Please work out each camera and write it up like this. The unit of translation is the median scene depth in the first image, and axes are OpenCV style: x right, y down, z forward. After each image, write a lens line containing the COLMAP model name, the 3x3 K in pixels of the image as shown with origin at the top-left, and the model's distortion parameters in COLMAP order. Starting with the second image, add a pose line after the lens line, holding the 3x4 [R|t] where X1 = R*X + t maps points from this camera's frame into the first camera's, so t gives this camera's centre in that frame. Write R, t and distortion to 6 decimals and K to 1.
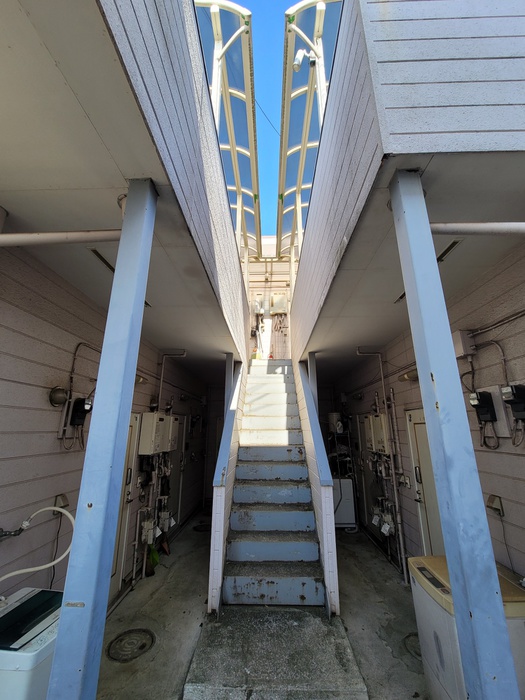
lens RADIAL K [[284.2, 0, 263.7], [0, 284.2, 349.4], [0, 0, 1]] dist [-0.007177, 0.002464]
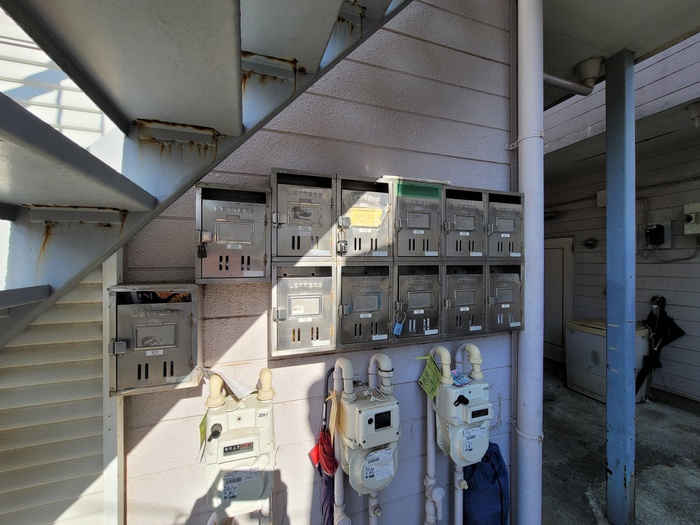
lens RADIAL K [[284.2, 0, 354.6], [0, 284.2, 263.9], [0, 0, 1]] dist [-0.007177, 0.002464]
pose [[0.932297, 0.000635, 0.361692, -1.120957], [-0.100715, 0.960904, 0.257914, 0.074239], [-0.347388, -0.276881, 0.895912, 0.011796]]
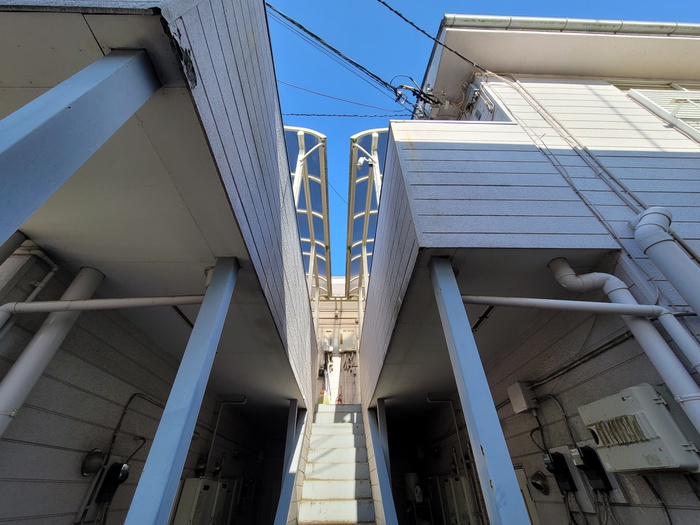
lens RADIAL K [[284.2, 0, 347.6], [0, 284.2, 266.5], [0, 0, 1]] dist [-0.007177, 0.002464]
pose [[0.998963, 0.017902, 0.041867, 0.019103], [-0.000138, 0.920657, -0.390372, -0.047549], [-0.045533, 0.389961, 0.919705, -0.077324]]
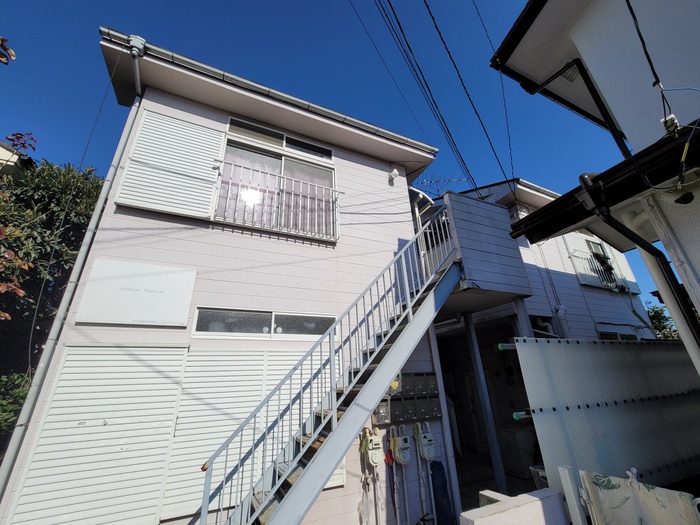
lens RADIAL K [[284.2, 0, 350.5], [0, 284.2, 264.9], [0, 0, 1]] dist [-0.007177, 0.002464]
pose [[0.896612, 0.140609, 0.419900, -1.911942], [-0.085503, 0.985375, -0.147393, -0.277619], [-0.434484, 0.096252, 0.895522, -0.953831]]
